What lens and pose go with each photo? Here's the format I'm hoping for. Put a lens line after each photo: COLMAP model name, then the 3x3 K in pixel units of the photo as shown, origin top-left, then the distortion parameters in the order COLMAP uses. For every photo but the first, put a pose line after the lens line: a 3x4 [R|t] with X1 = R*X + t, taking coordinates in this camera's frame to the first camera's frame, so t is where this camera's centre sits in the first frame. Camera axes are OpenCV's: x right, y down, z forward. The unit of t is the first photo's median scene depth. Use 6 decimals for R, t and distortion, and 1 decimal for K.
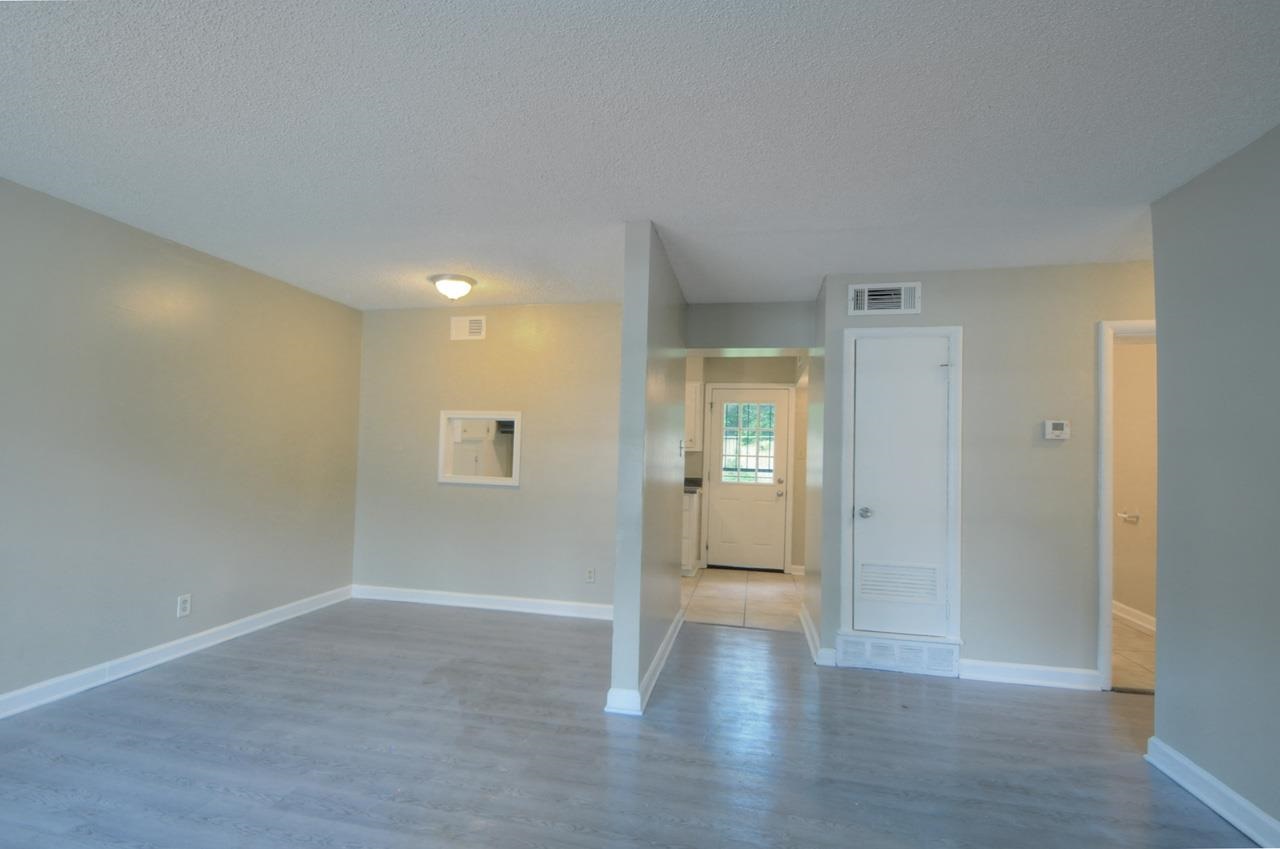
lens RADIAL K [[609.9, 0, 626.0], [0, 609.9, 438.6], [0, 0, 1]] dist [0.026343, -0.033871]
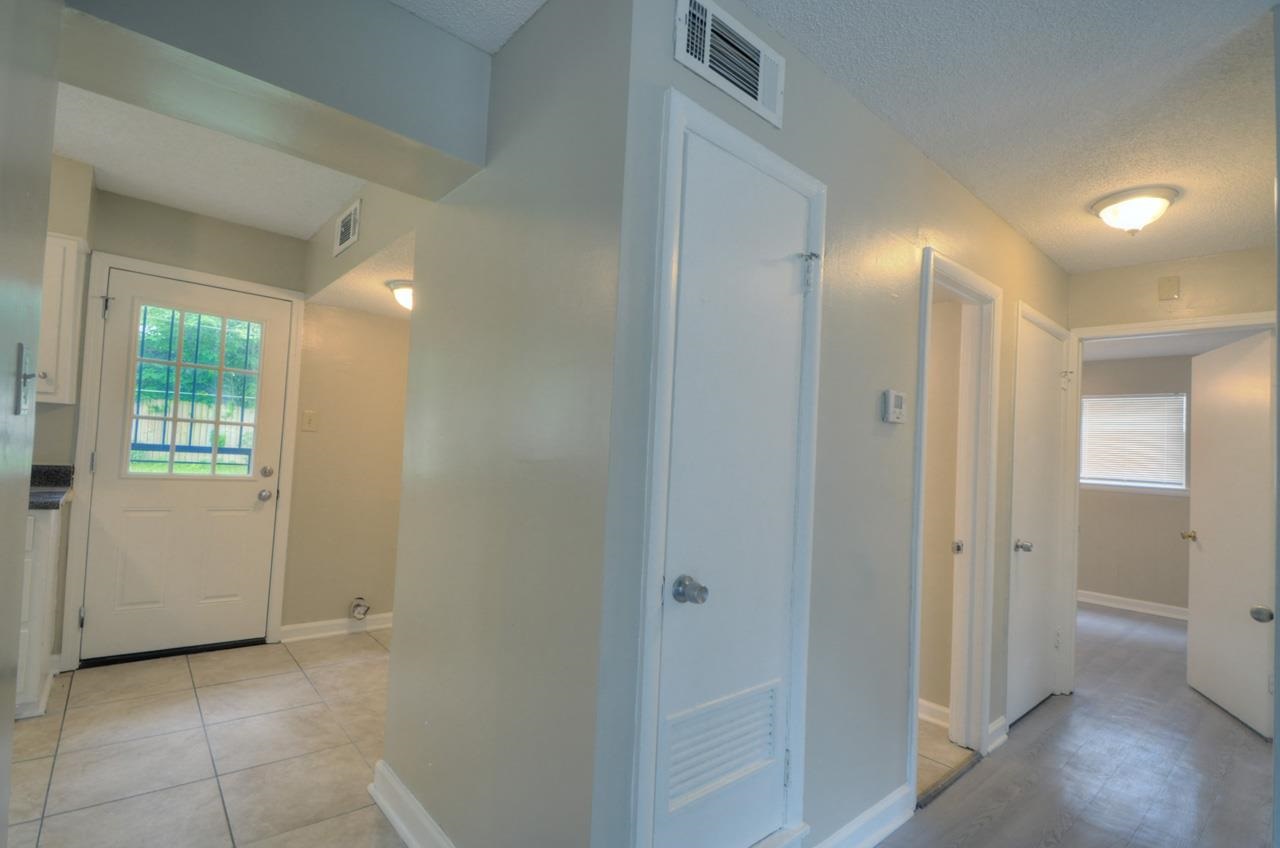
lens RADIAL K [[609.9, 0, 626.0], [0, 609.9, 438.1], [0, 0, 1]] dist [0.026343, -0.033871]
pose [[0.628349, 0.026773, 0.777470, 0.064344], [-0.063383, 0.997847, 0.016864, 0.022357], [-0.775345, -0.059875, 0.628693, 0.781967]]
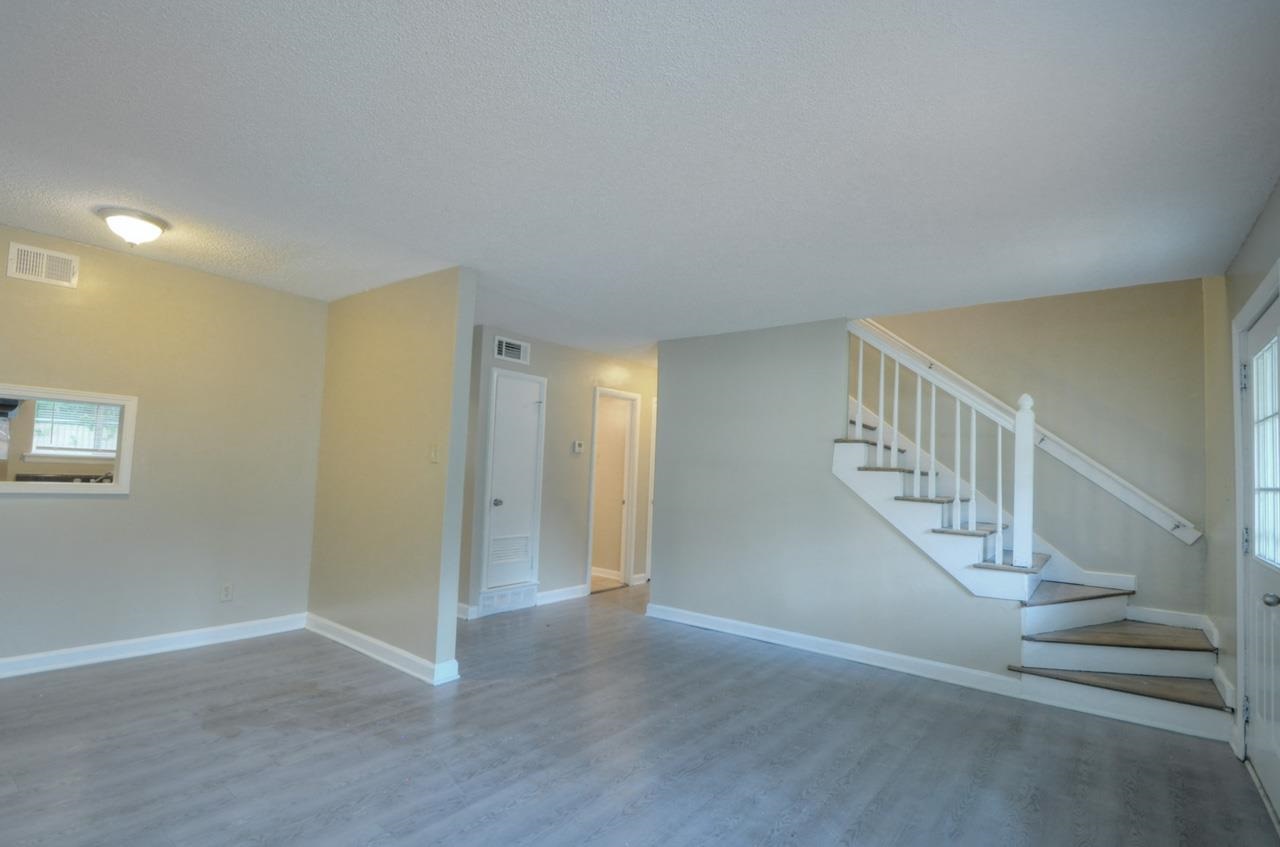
lens RADIAL K [[592.8, 0, 614.9], [0, 592.8, 437.0], [0, 0, 1]] dist [0.001645, -0.017122]
pose [[0.445390, 0.041707, 0.894365, -0.690466], [-0.054627, 0.998319, -0.019350, -0.014819], [-0.893669, -0.040239, 0.446920, 0.166446]]
